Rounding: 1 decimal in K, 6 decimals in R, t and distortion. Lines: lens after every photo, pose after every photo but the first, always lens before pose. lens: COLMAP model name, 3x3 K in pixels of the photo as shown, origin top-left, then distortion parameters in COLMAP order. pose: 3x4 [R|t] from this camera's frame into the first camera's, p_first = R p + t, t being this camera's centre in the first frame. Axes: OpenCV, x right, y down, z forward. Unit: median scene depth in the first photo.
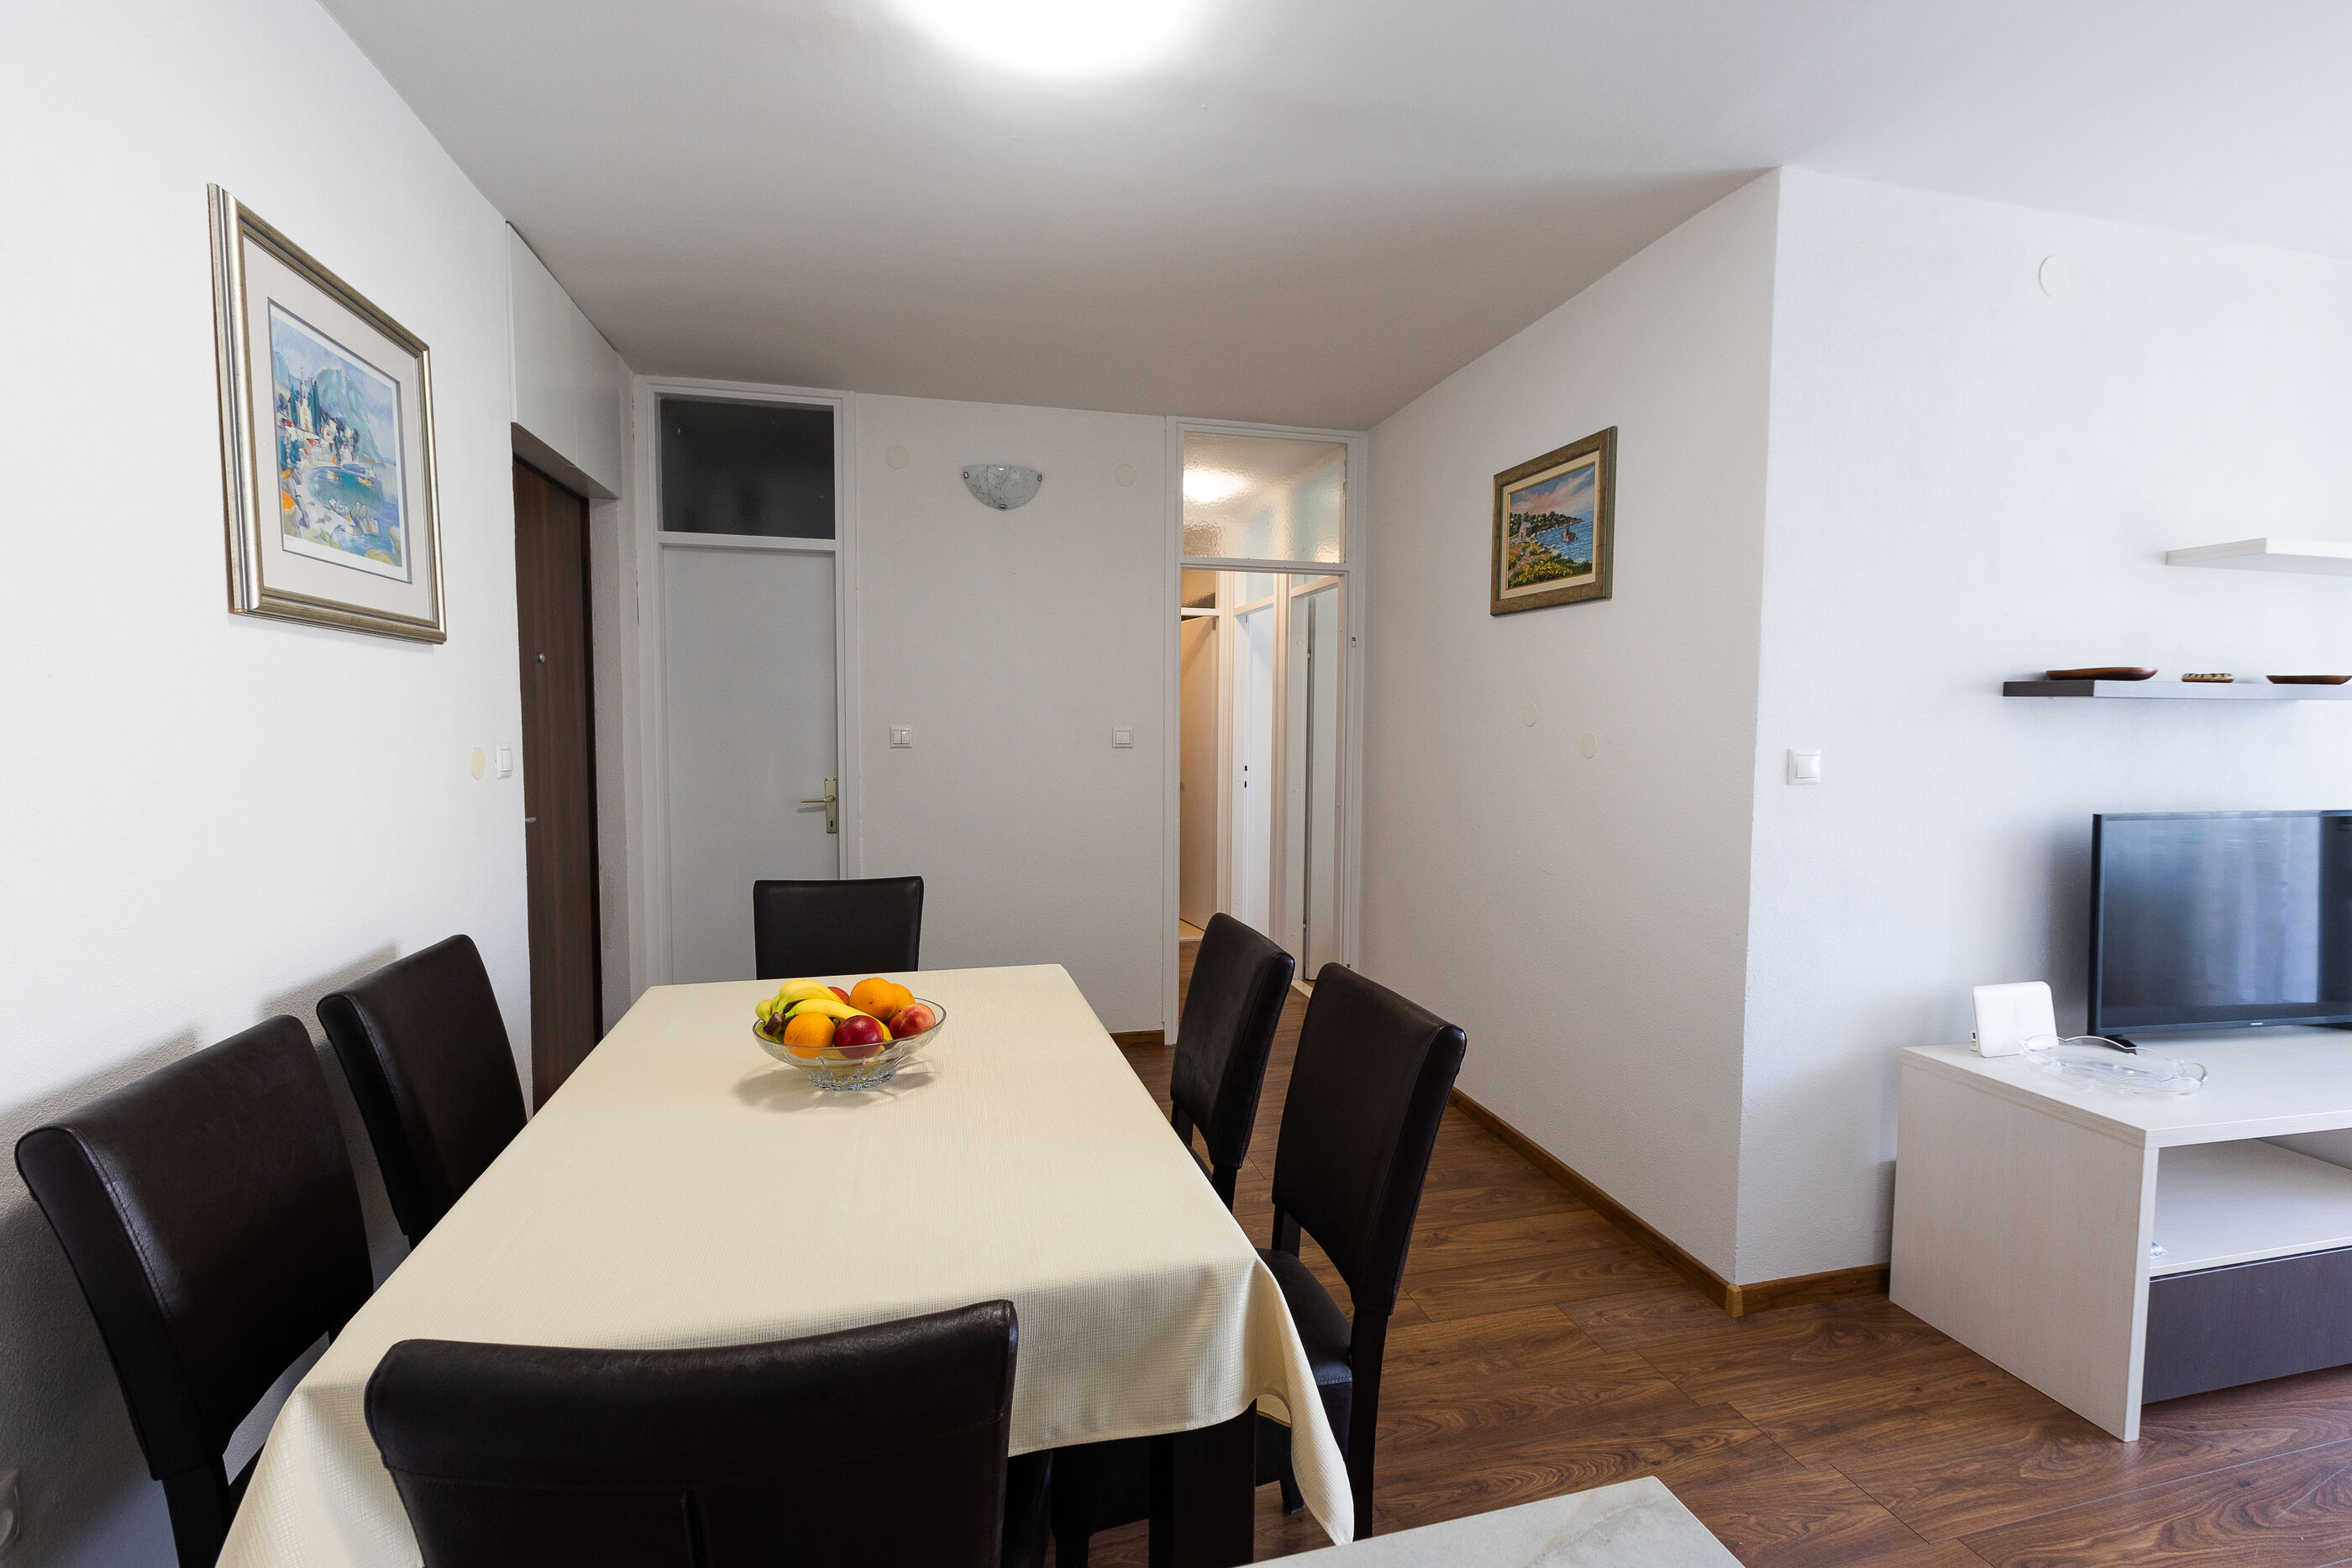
lens RADIAL K [[1044.3, 0, 1173.2], [0, 1044.3, 774.3], [0, 0, 1]] dist [-0.001151, 0.000338]
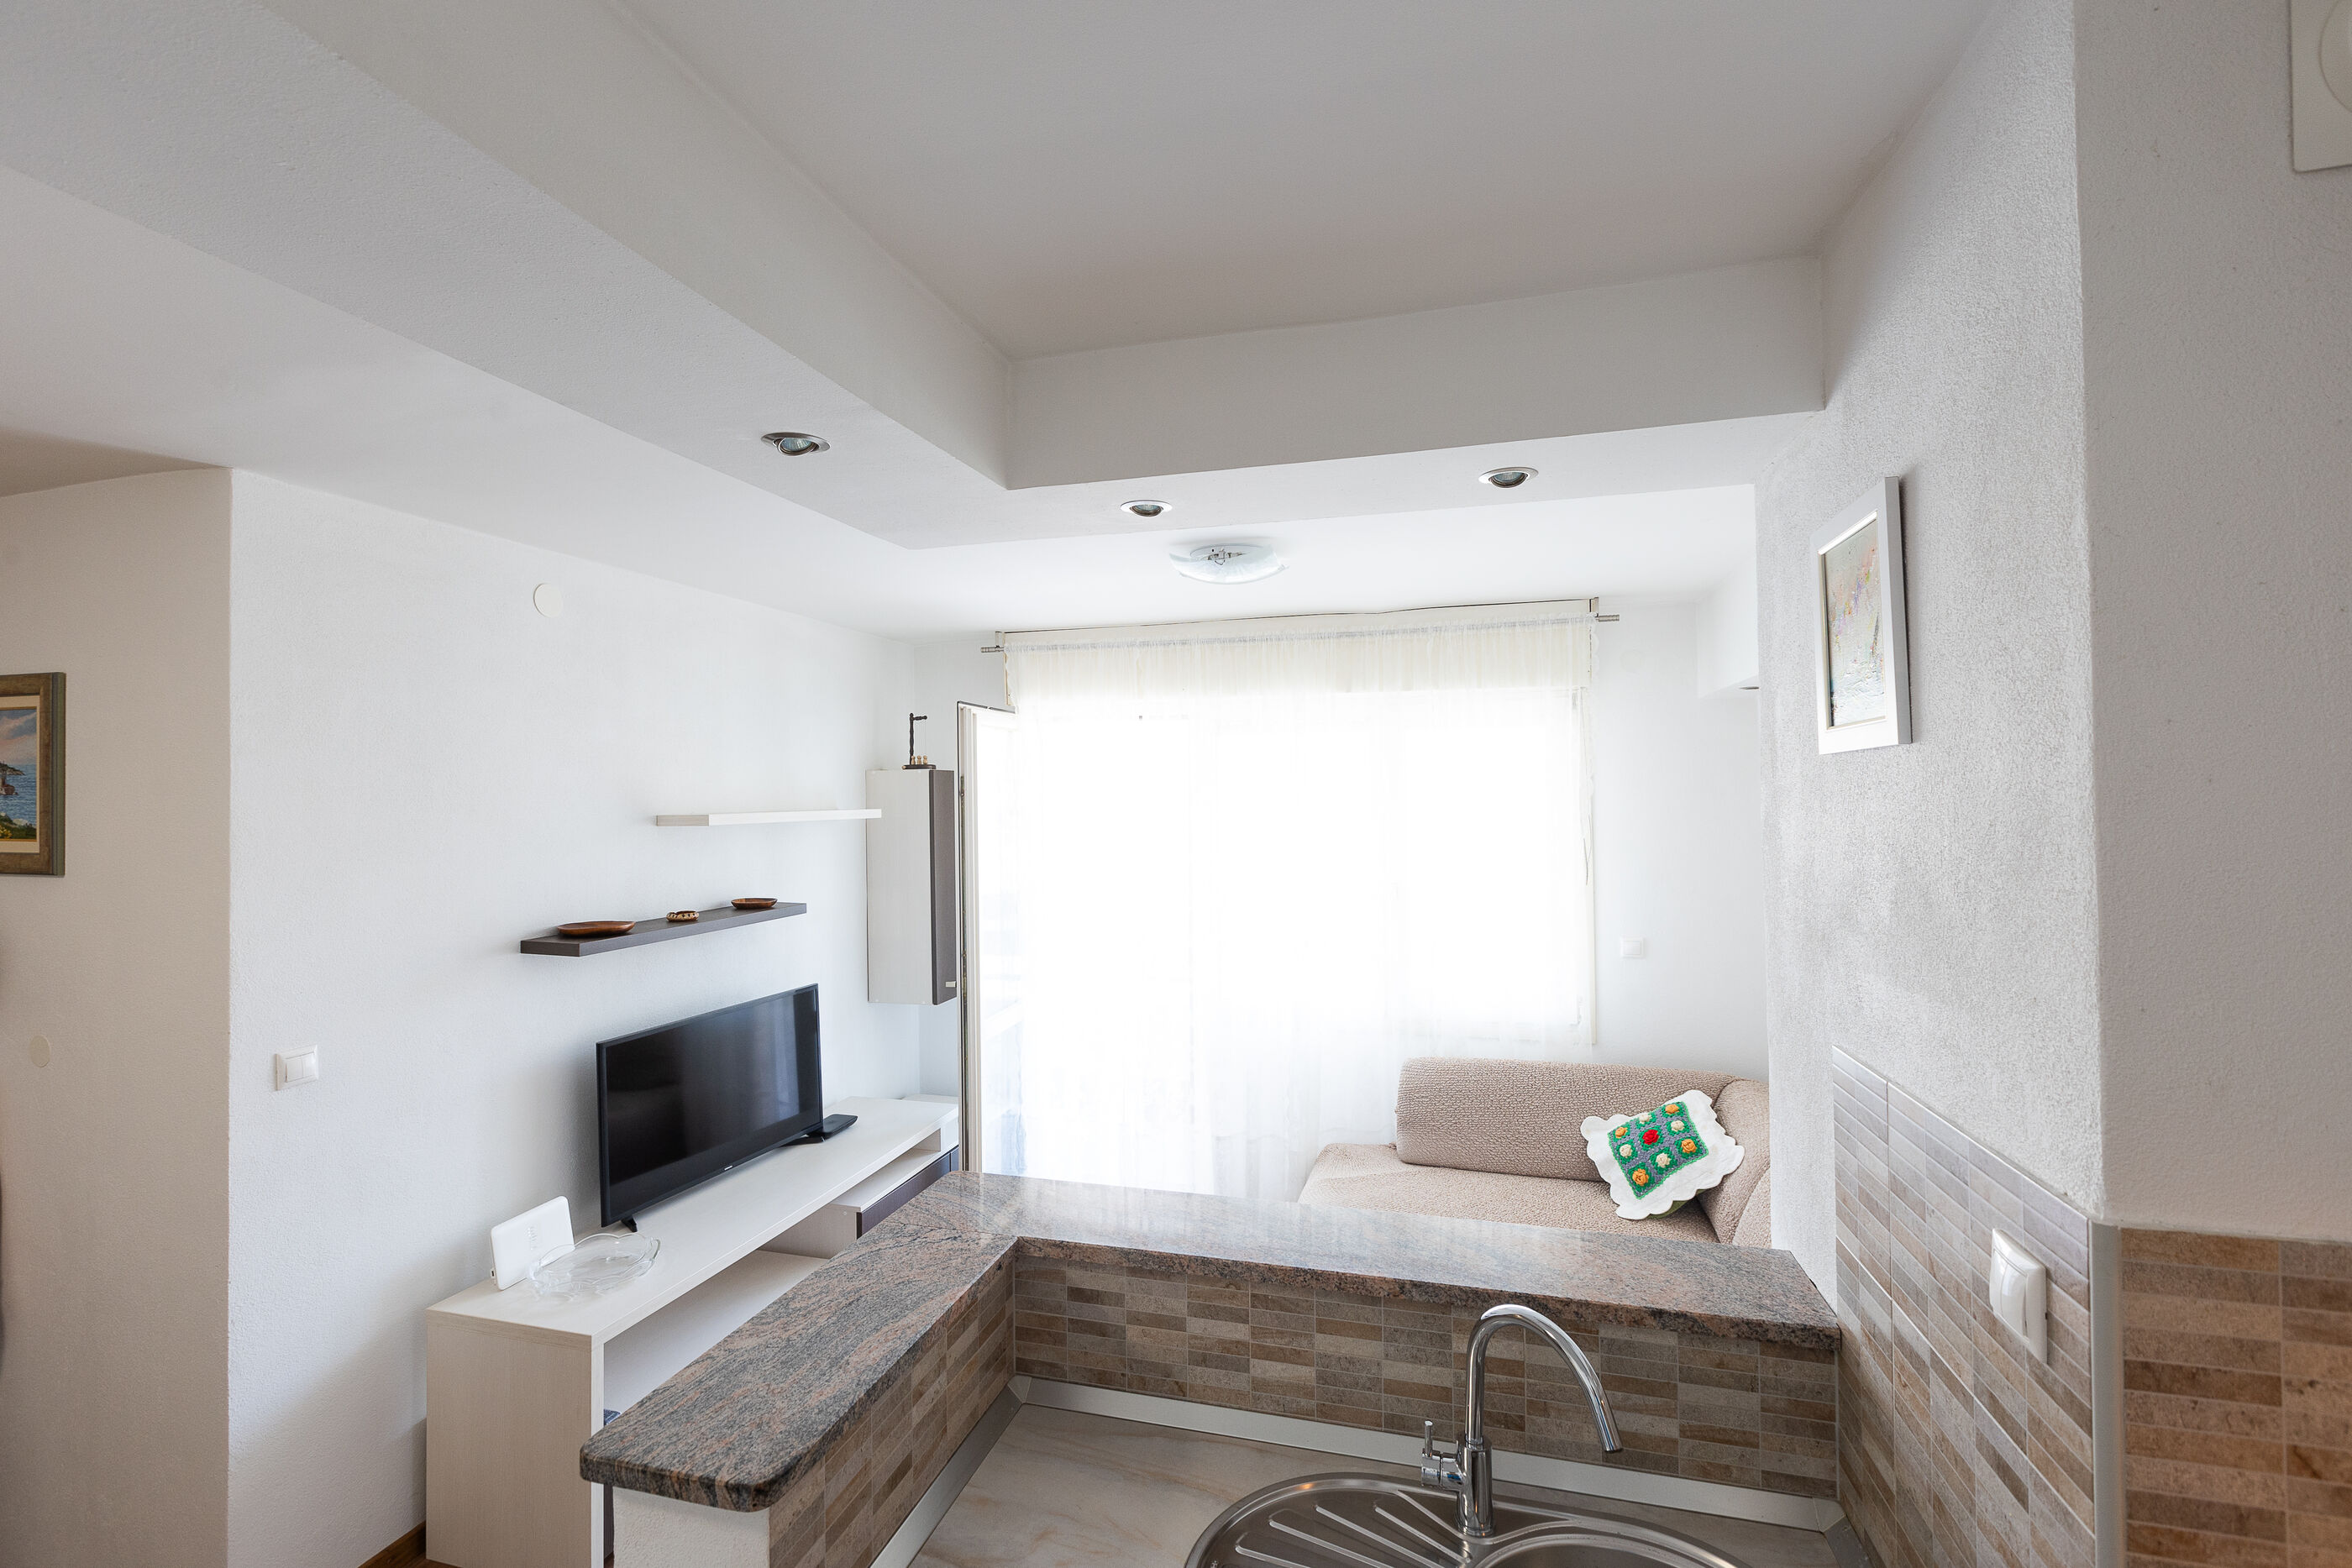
lens RADIAL K [[1044.3, 0, 1176.4], [0, 1044.3, 780.3], [0, 0, 1]] dist [-0.001151, 0.000338]
pose [[0.493466, -0.004772, 0.869752, 0.158296], [0.063605, 0.997505, -0.030615, -0.191258], [-0.867436, 0.070428, 0.492539, -0.215615]]
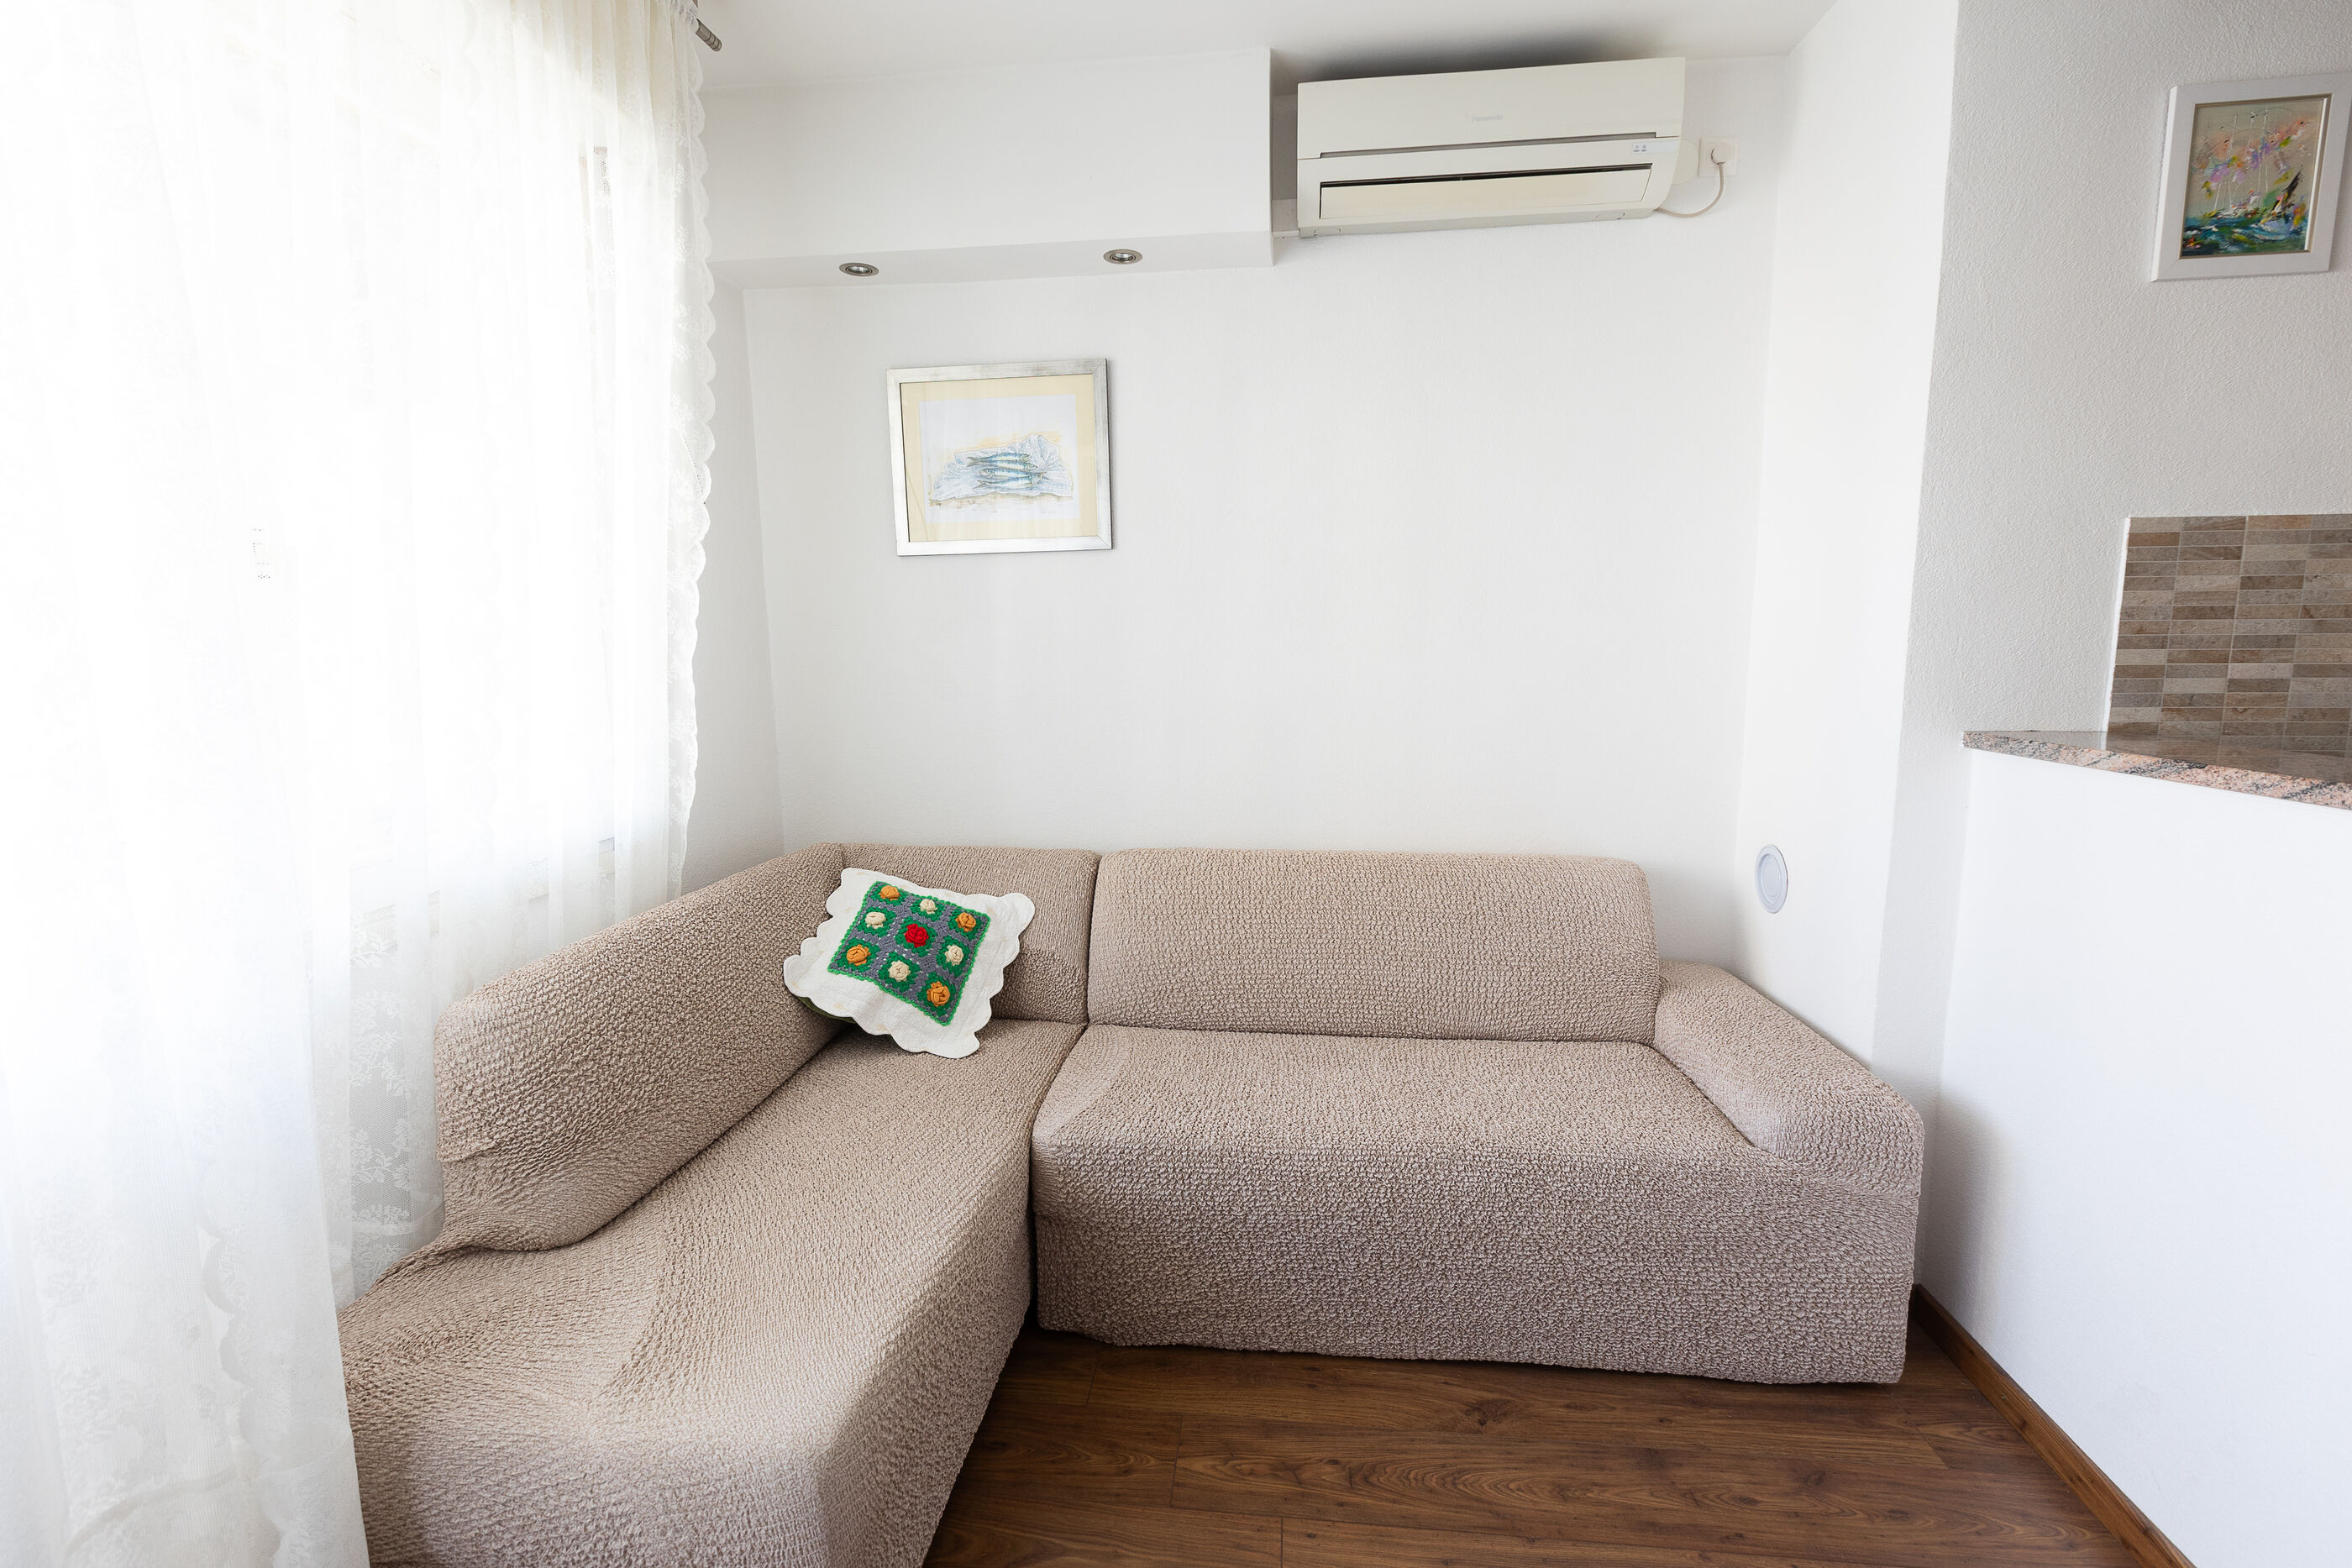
lens RADIAL K [[1044.3, 0, 1177.0], [0, 1044.3, 775.8], [0, 0, 1]] dist [-0.001151, 0.000338]
pose [[-0.934810, -0.048337, 0.351843, 1.206418], [0.018735, 0.982603, 0.184770, -0.009031], [-0.354653, 0.179317, -0.917642, 0.725626]]
